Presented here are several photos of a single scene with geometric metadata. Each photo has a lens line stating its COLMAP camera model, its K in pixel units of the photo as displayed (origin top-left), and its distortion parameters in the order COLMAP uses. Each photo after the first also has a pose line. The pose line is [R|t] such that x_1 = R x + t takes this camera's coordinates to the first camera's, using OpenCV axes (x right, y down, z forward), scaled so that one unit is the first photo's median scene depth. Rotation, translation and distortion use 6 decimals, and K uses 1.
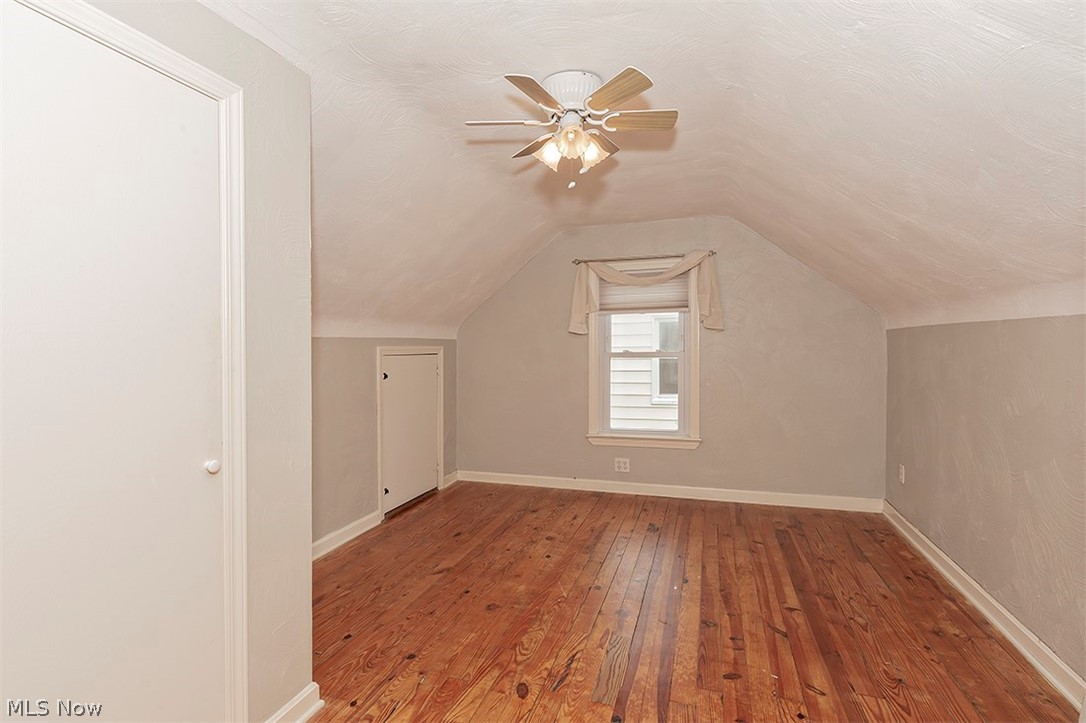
lens RADIAL K [[501.6, 0, 546.7], [0, 501.6, 364.6], [0, 0, 1]] dist [0.004995, 0.000189]
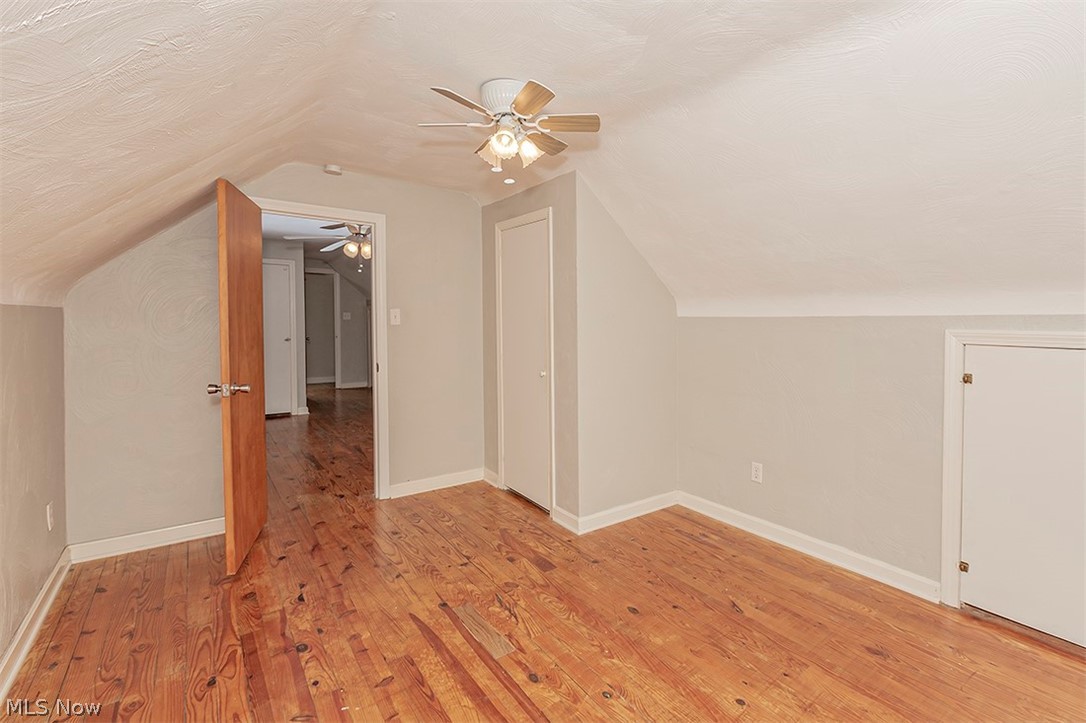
lens RADIAL K [[501.6, 0, 544.9], [0, 501.6, 329.5], [0, 0, 1]] dist [0.004995, 0.000189]
pose [[-0.610048, 0.021165, -0.792082, 0.878771], [-0.028729, 0.998395, 0.048804, -0.110932], [0.791843, 0.052529, -0.608461, 1.688915]]
